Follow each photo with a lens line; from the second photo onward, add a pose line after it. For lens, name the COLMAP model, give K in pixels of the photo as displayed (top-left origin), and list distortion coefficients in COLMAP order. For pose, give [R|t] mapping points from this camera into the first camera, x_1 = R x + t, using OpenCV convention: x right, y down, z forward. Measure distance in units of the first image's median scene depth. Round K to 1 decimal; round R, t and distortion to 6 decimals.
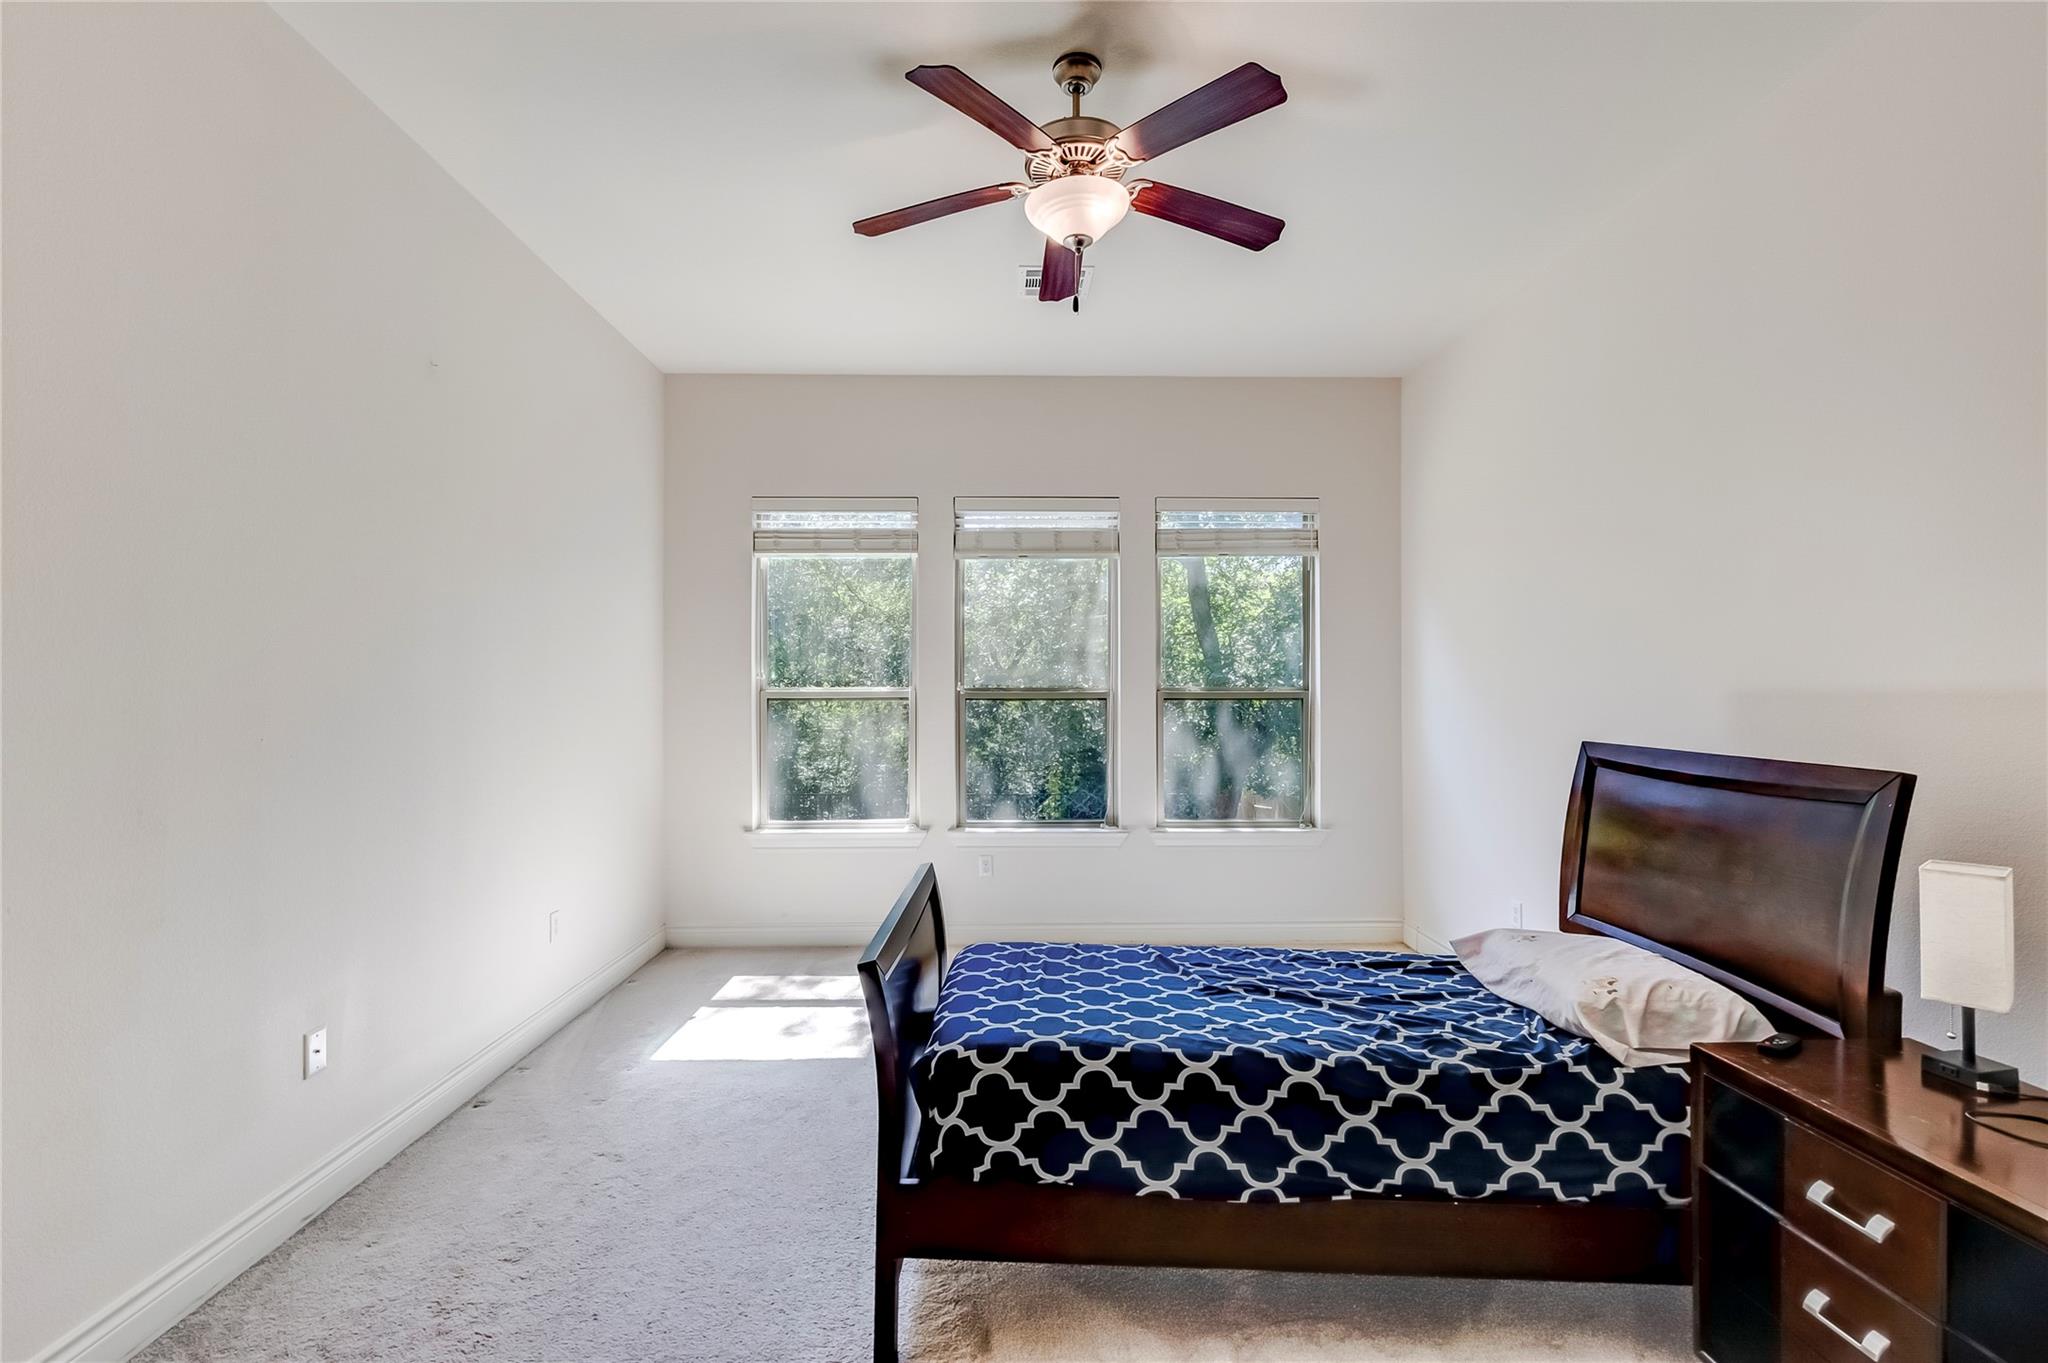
lens RADIAL K [[924.9, 0, 1018.8], [0, 924.9, 692.8], [0, 0, 1]] dist [0.006317, -0.000643]
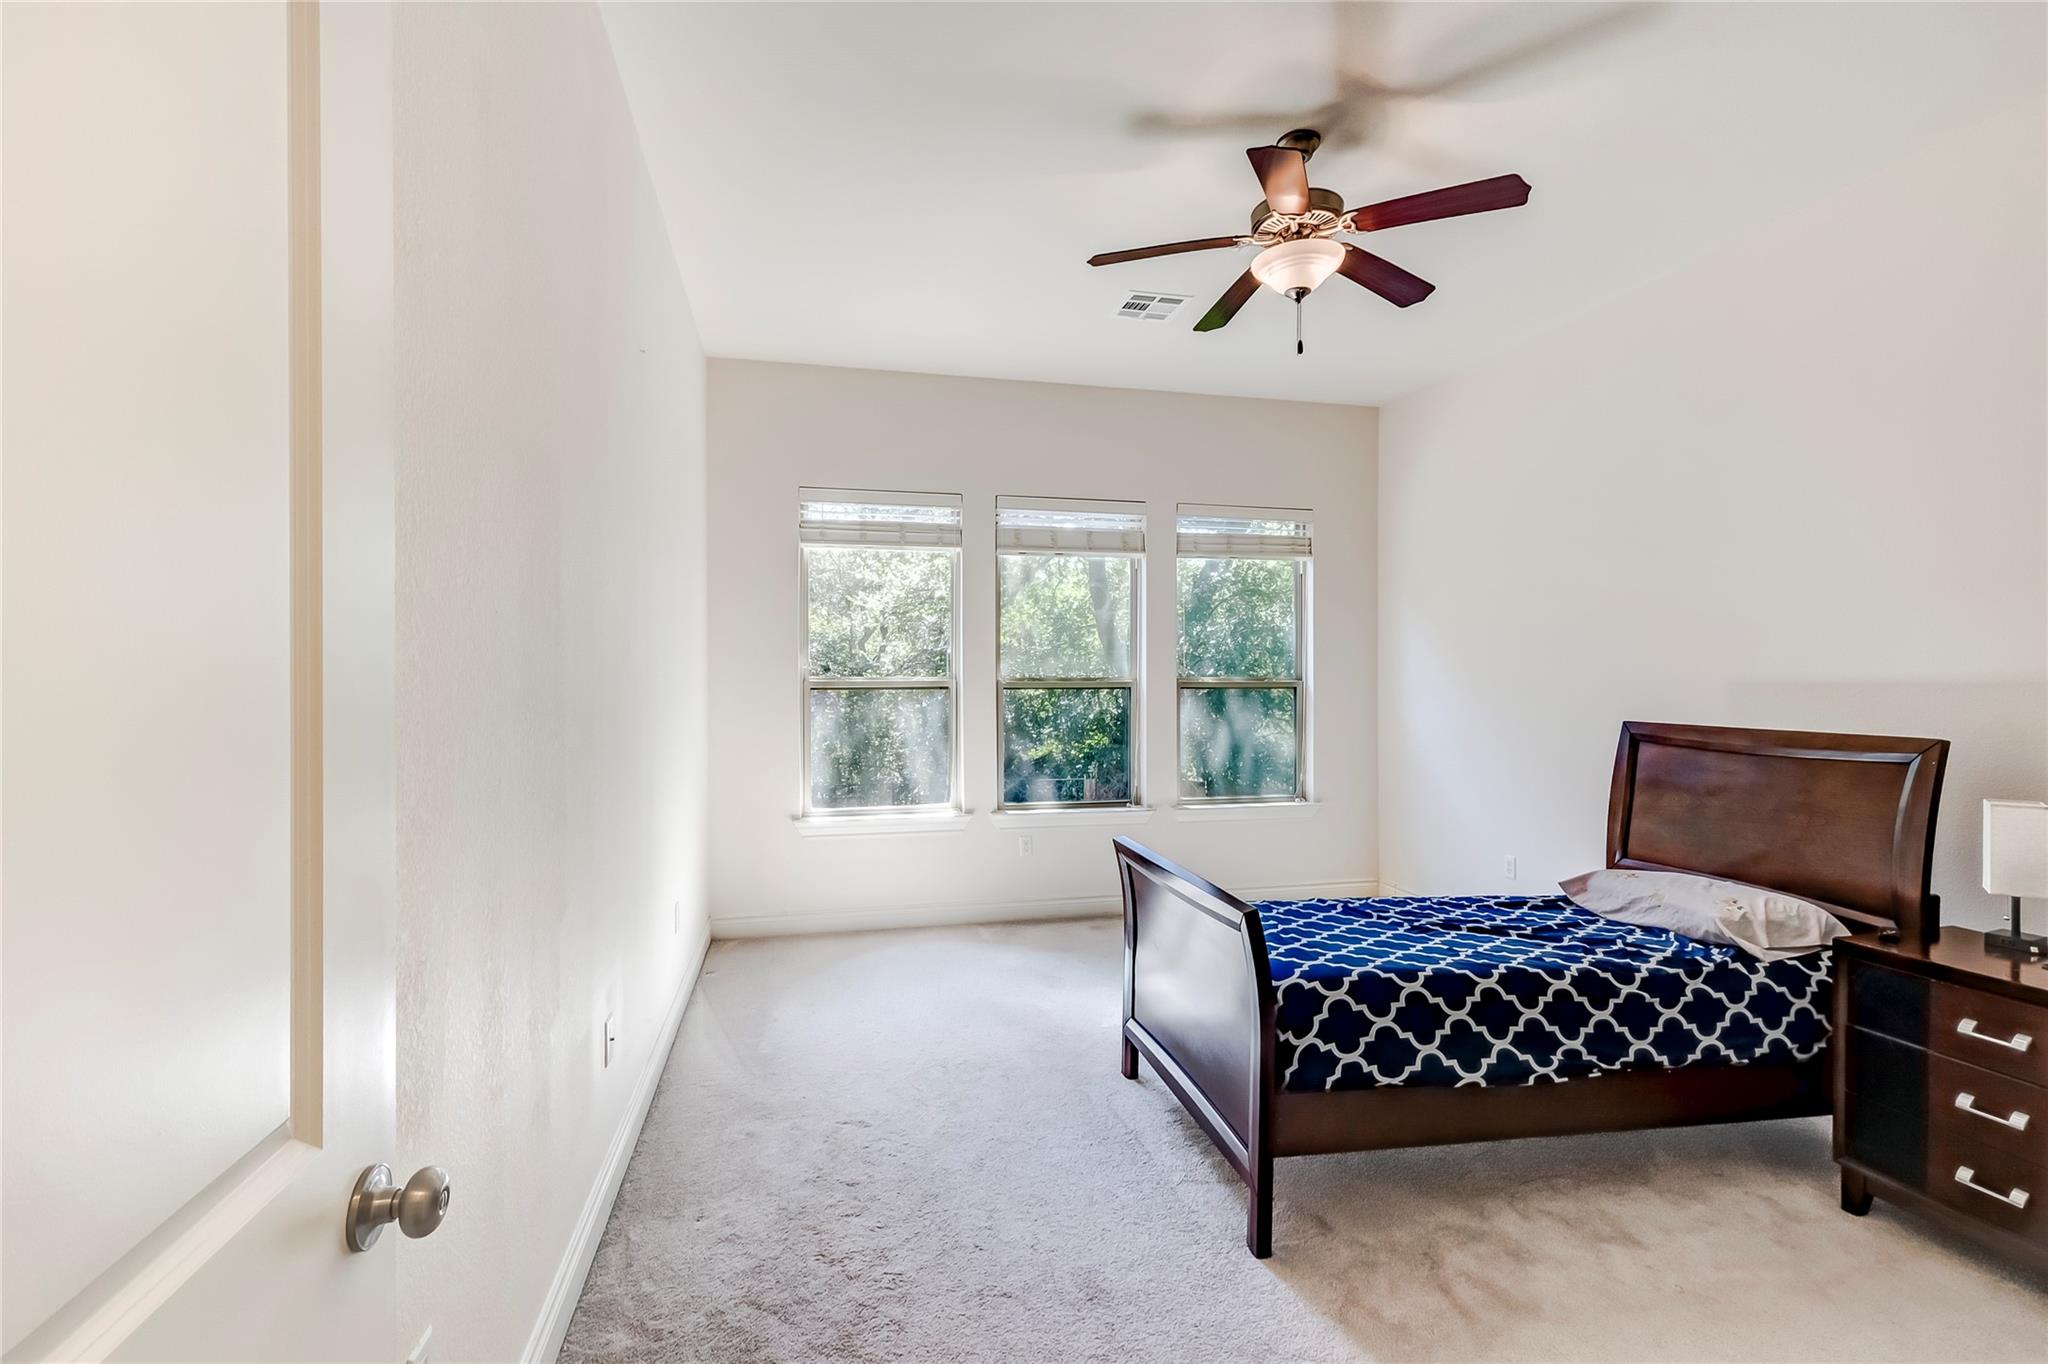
lens RADIAL K [[924.9, 0, 1022.5], [0, 924.9, 692.0], [0, 0, 1]] dist [0.006317, -0.000643]
pose [[0.978664, -0.002213, 0.205455, -0.540989], [0.000006, 0.999942, 0.010745, -0.000541], [-0.205467, -0.010515, 0.978608, -0.071094]]
